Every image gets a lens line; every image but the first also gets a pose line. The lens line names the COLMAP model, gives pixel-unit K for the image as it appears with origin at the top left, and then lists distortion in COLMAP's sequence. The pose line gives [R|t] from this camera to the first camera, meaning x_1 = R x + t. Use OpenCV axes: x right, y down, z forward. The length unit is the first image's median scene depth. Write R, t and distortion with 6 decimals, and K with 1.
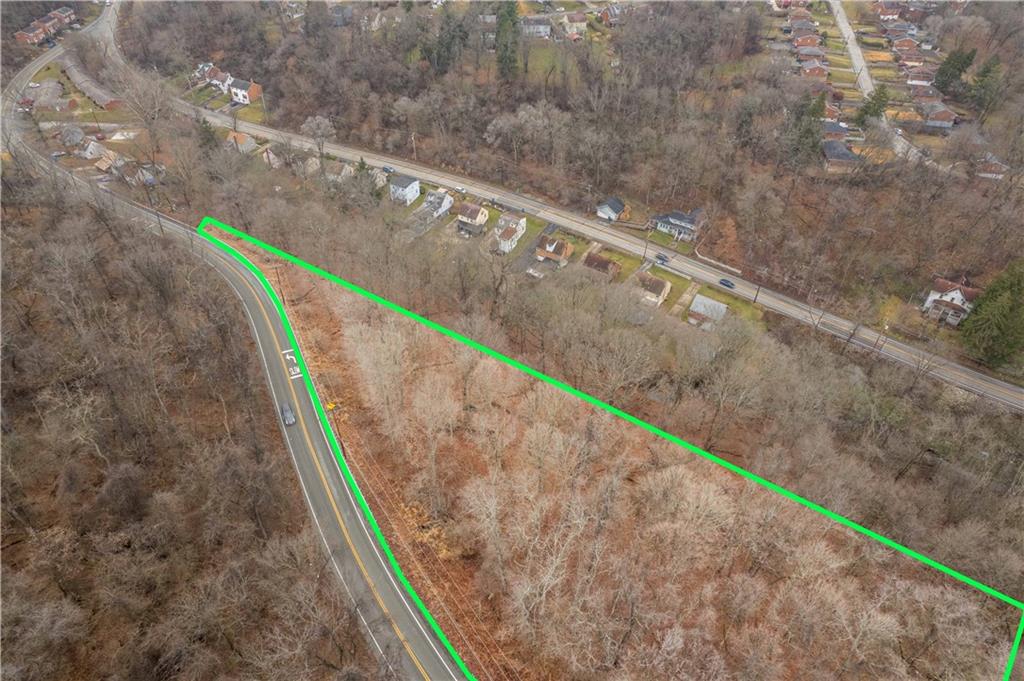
lens RADIAL K [[659.6, 0, 507.8], [0, 659.6, 336.4], [0, 0, 1]] dist [-0.078909, 0.076847]
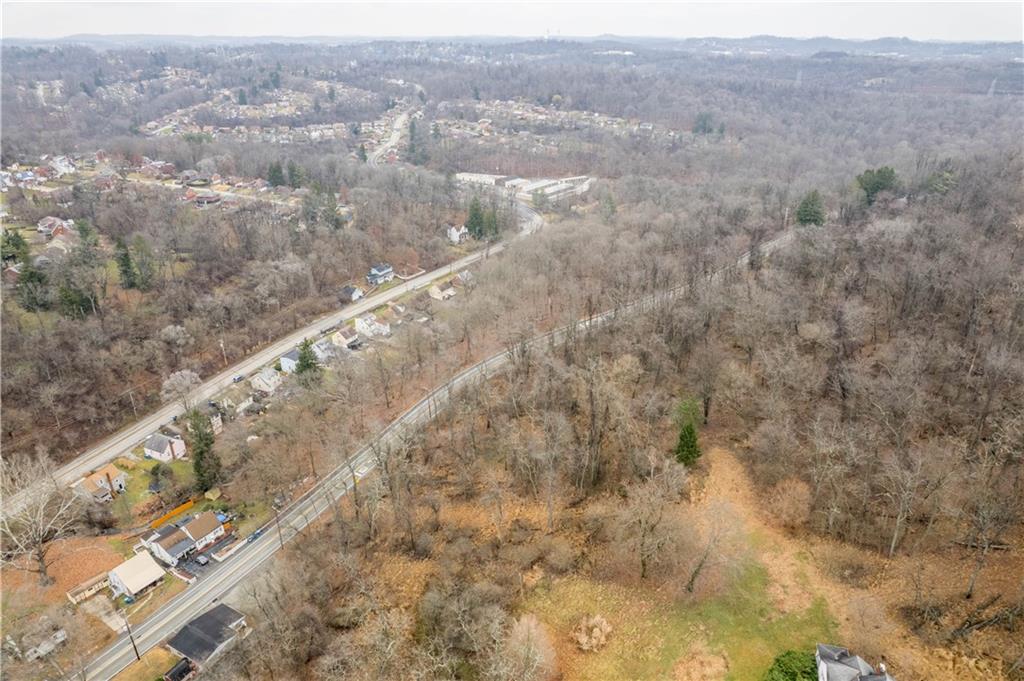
lens RADIAL K [[659.6, 0, 507.8], [0, 659.6, 336.4], [0, 0, 1]] dist [-0.078909, 0.076847]
pose [[-0.125572, -0.405392, 0.905477, -1.235325], [0.636194, 0.667425, 0.387041, -0.482936], [-0.761242, 0.624661, 0.174098, 0.594759]]
